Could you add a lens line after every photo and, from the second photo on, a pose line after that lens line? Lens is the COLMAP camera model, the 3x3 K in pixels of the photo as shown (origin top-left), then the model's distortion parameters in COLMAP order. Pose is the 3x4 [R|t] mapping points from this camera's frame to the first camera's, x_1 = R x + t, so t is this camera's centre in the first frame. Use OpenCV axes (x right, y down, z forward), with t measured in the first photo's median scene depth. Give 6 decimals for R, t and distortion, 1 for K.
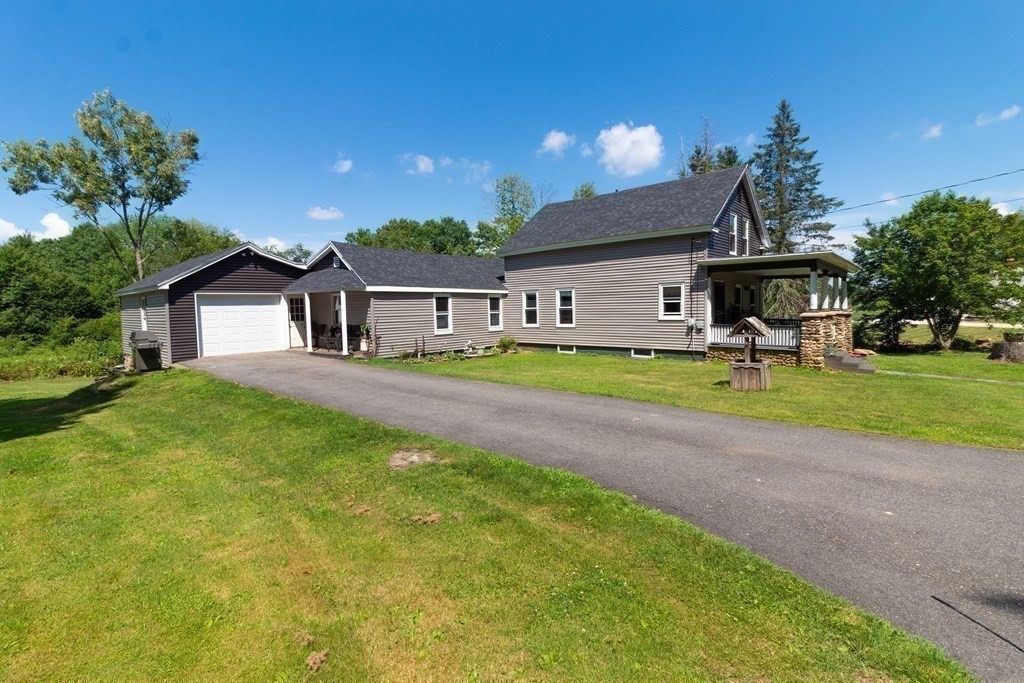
lens RADIAL K [[480.4, 0, 511.5], [0, 480.4, 344.2], [0, 0, 1]] dist [0.013449, 0.000527]
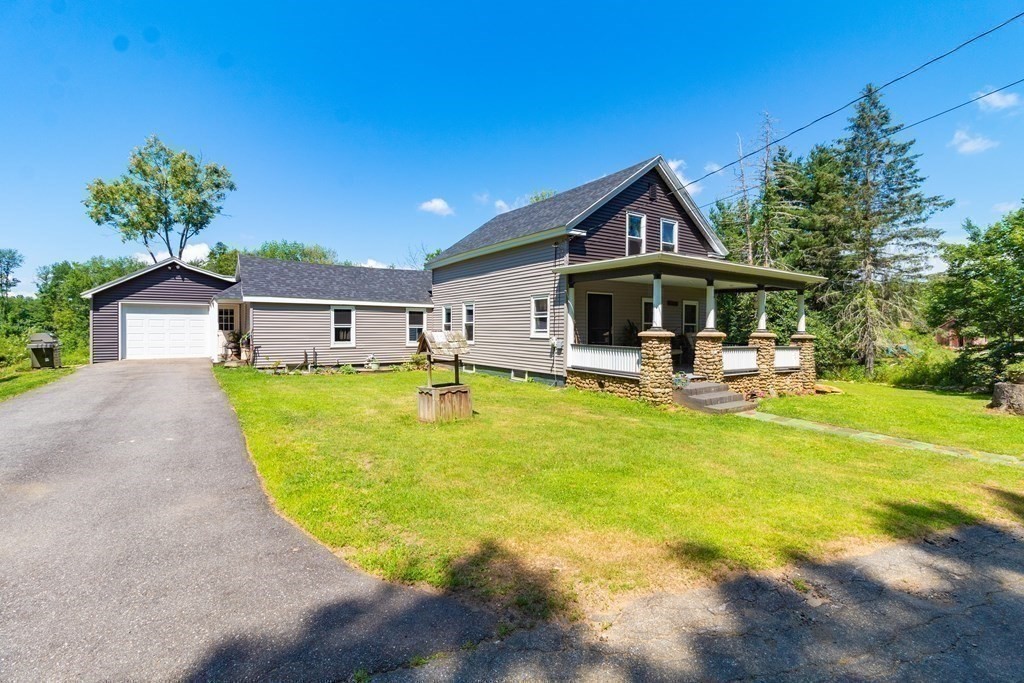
lens RADIAL K [[480.4, 0, 509.8], [0, 480.4, 340.2], [0, 0, 1]] dist [0.013449, 0.000527]
pose [[0.965761, 0.028840, -0.257827, 0.448544], [-0.041841, 0.998107, -0.045082, -0.004937], [0.256038, 0.054326, 0.965139, 0.141494]]
